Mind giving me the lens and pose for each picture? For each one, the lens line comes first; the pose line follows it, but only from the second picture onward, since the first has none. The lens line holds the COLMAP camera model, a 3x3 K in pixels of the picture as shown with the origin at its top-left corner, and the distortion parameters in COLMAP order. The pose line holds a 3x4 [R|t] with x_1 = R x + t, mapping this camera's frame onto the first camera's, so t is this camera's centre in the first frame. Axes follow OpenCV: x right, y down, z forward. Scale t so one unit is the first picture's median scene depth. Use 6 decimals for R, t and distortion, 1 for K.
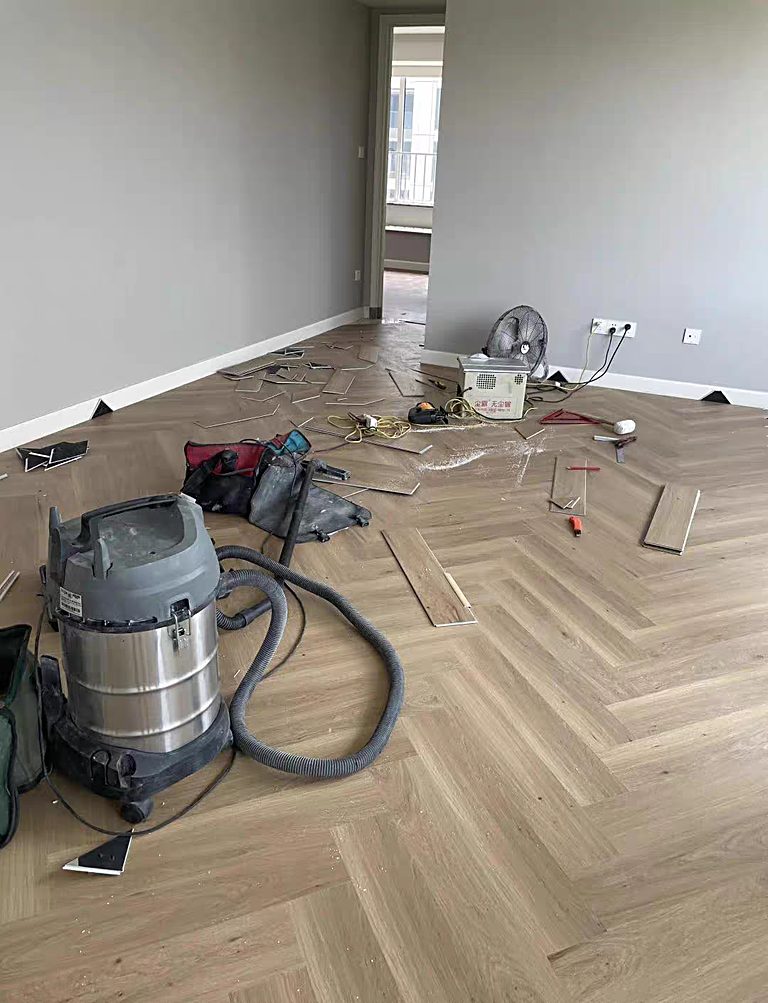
lens RADIAL K [[746.7, 0, 384.0], [0, 746.7, 501.5], [0, 0, 1]] dist [0.062147, -0.002674]
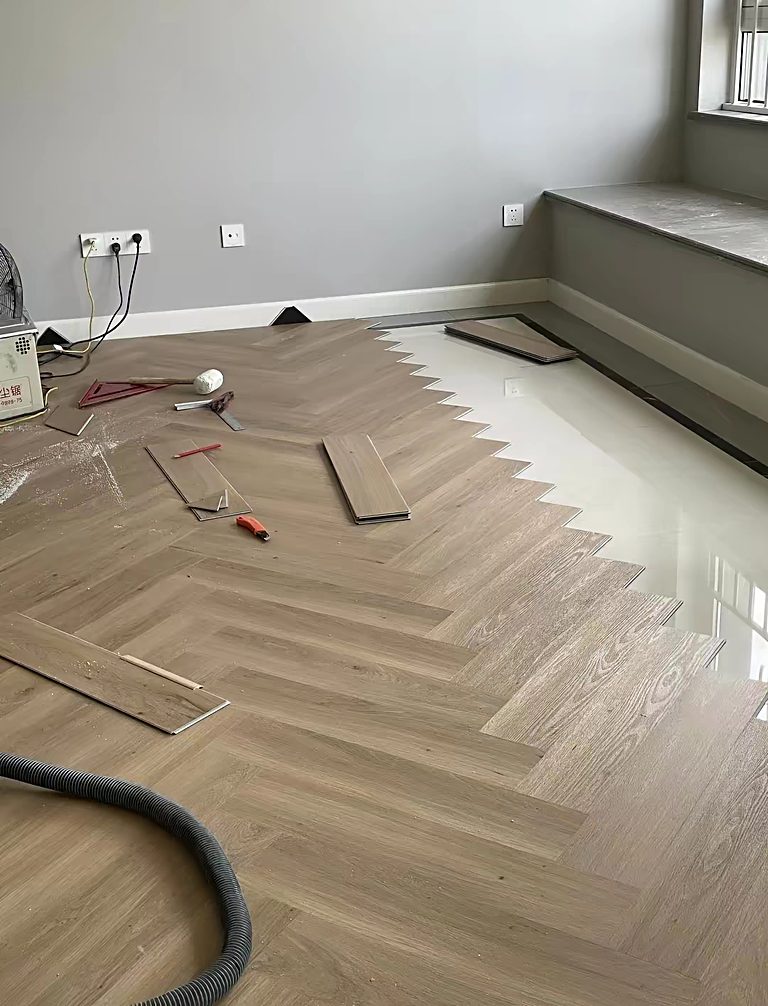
lens RADIAL K [[1229.1, 0, 384.0], [0, 1229.1, 503.0], [0, 0, 1]] dist [0.089945, -0.033881]
pose [[0.810736, -0.282076, 0.512973, -0.175561], [0.305424, 0.951358, 0.040425, 0.004089], [-0.499424, 0.123900, 0.857453, 0.045151]]
